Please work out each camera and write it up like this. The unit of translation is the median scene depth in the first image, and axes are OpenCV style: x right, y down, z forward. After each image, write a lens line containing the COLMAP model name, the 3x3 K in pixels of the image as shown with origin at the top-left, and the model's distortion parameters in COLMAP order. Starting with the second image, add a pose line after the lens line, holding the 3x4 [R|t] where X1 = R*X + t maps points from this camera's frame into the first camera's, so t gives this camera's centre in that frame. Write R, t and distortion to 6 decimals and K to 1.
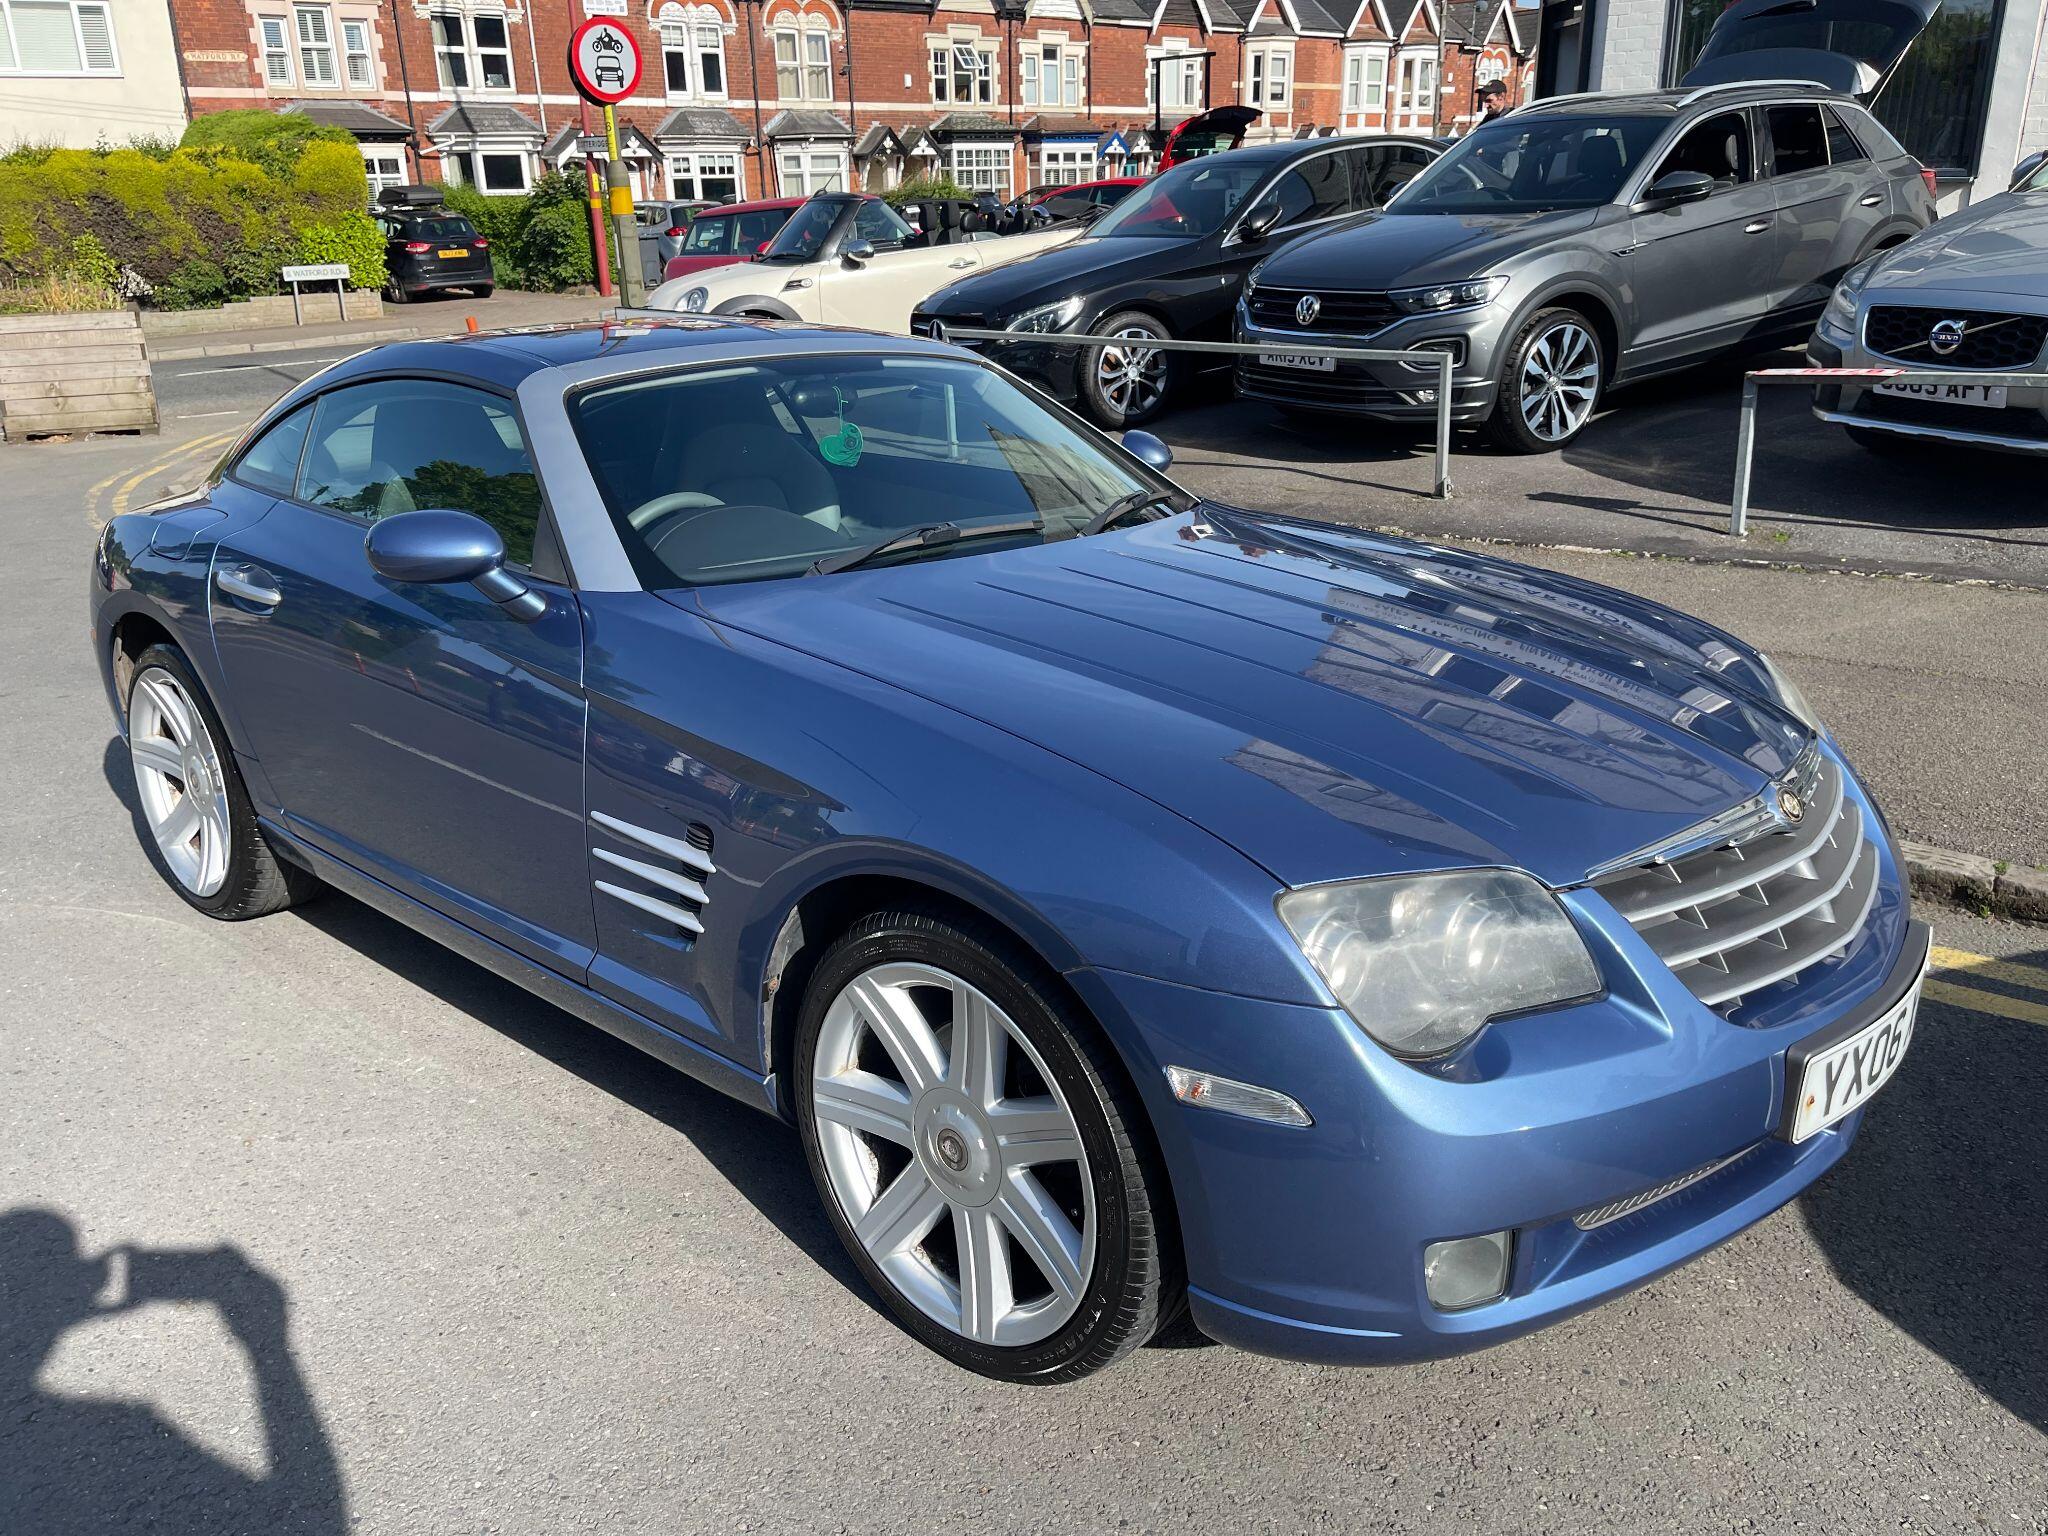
lens RADIAL K [[1526.1, 0, 1015.4], [0, 1526.1, 770.2], [0, 0, 1]] dist [0.074835, -0.096986]
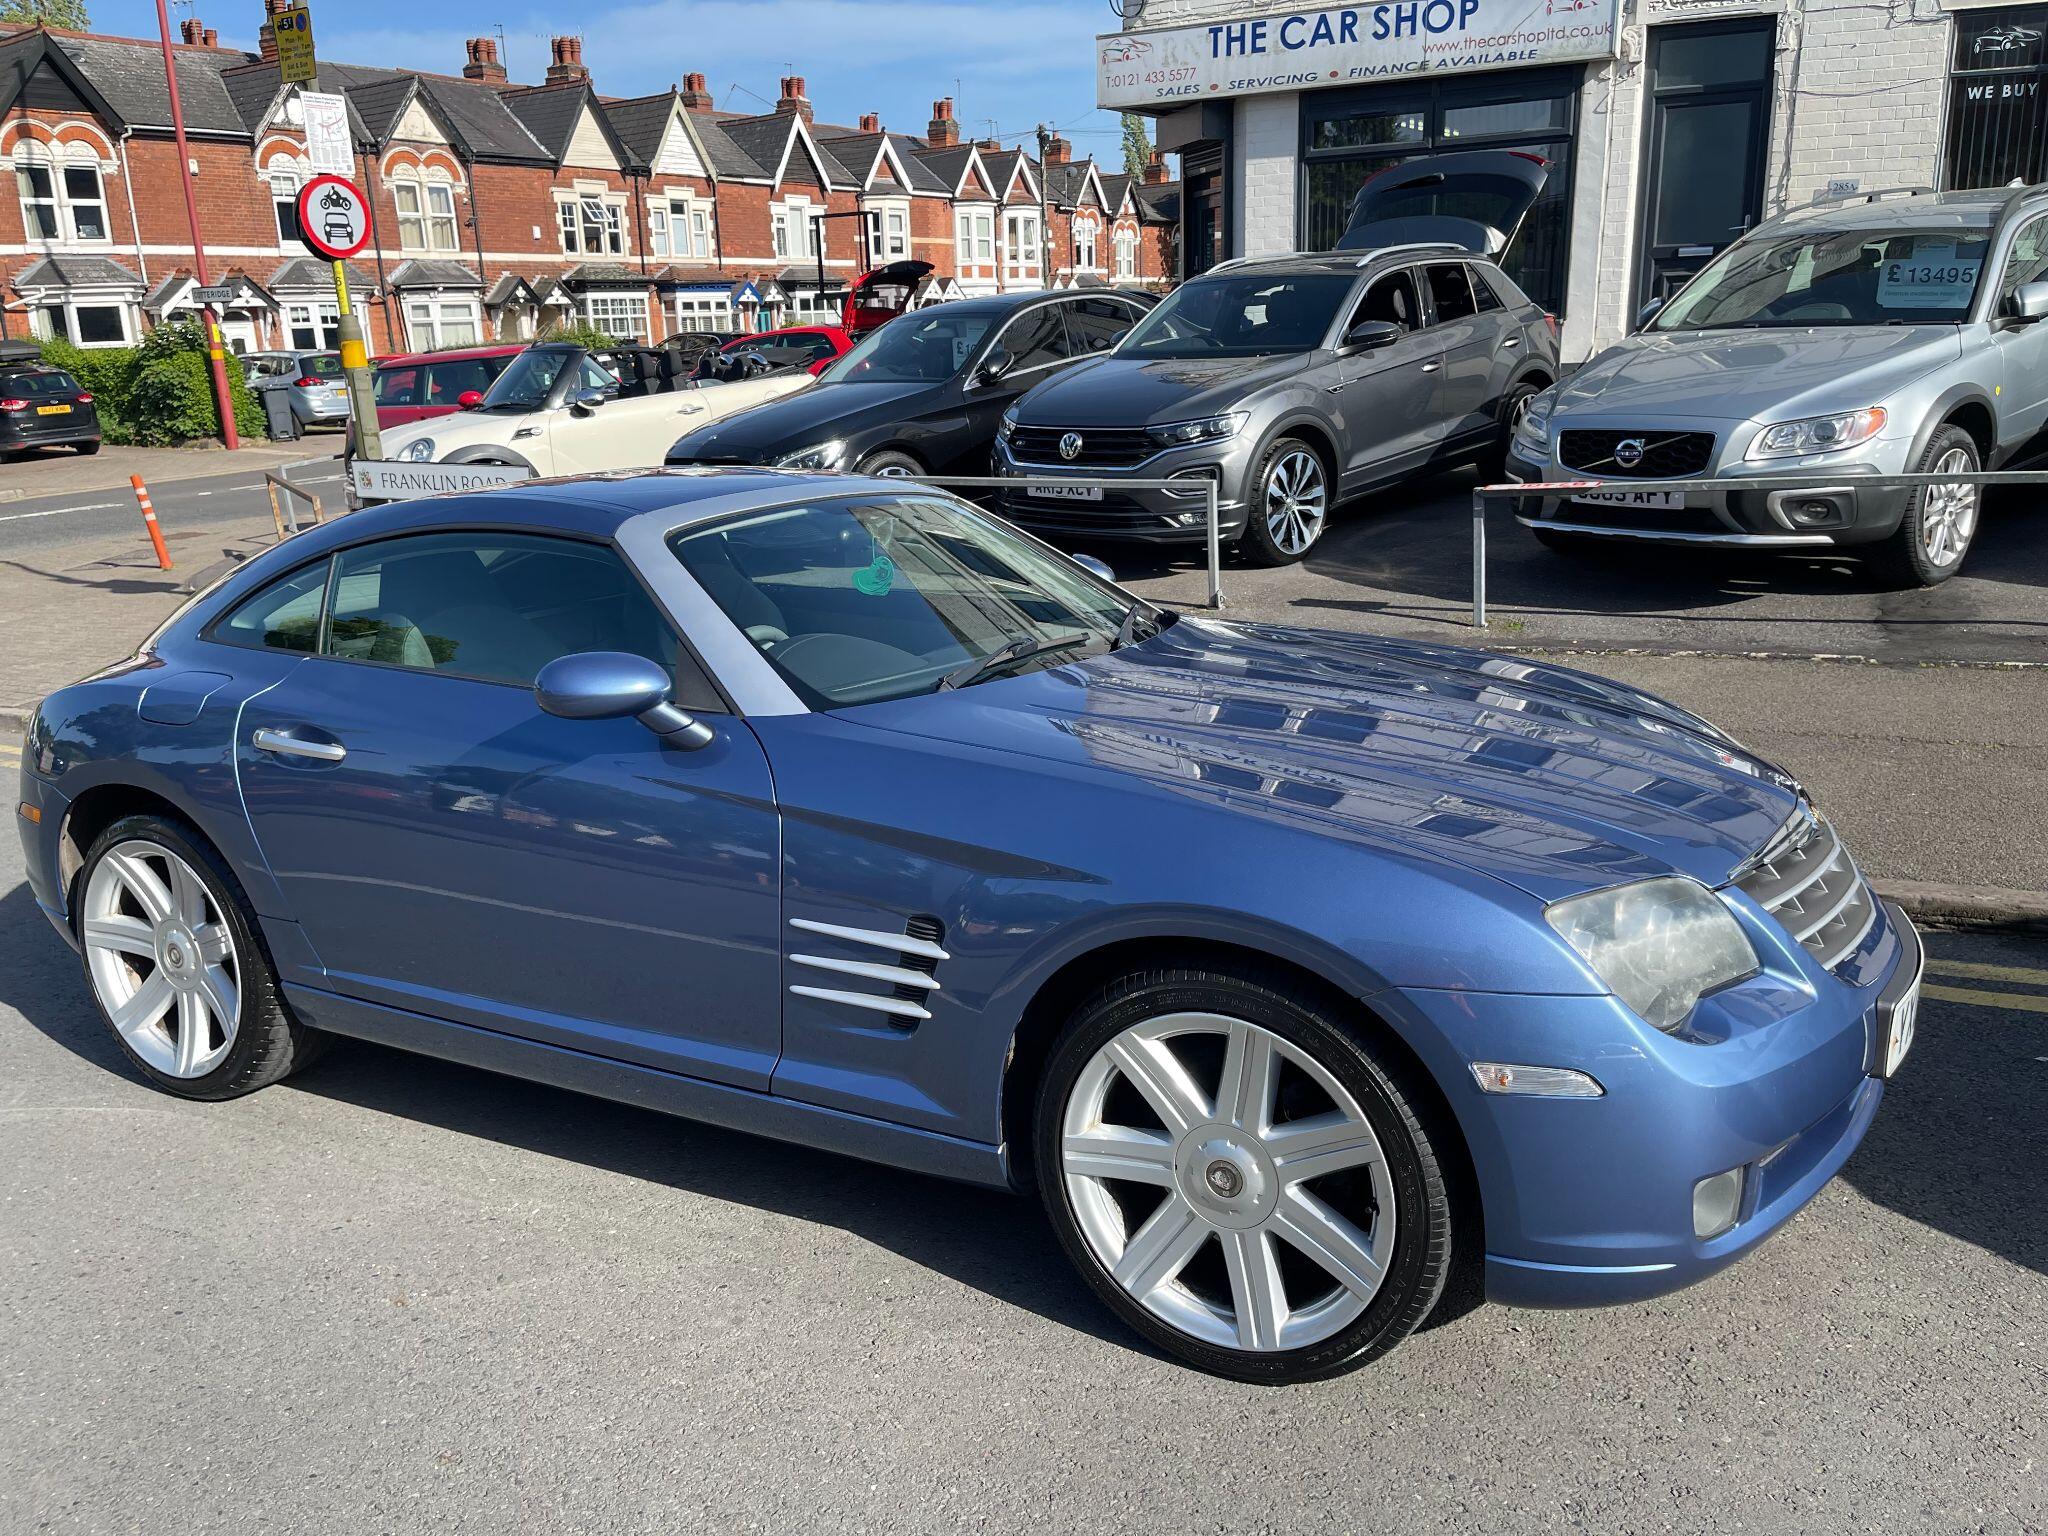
lens RADIAL K [[1526.1, 0, 1011.9], [0, 1526.1, 752.9], [0, 0, 1]] dist [0.074835, -0.096986]
pose [[0.972067, -0.071293, 0.223611, -0.135312], [0.092127, 0.992185, -0.084154, 0.005914], [-0.215864, 0.102404, 0.971039, -0.029138]]
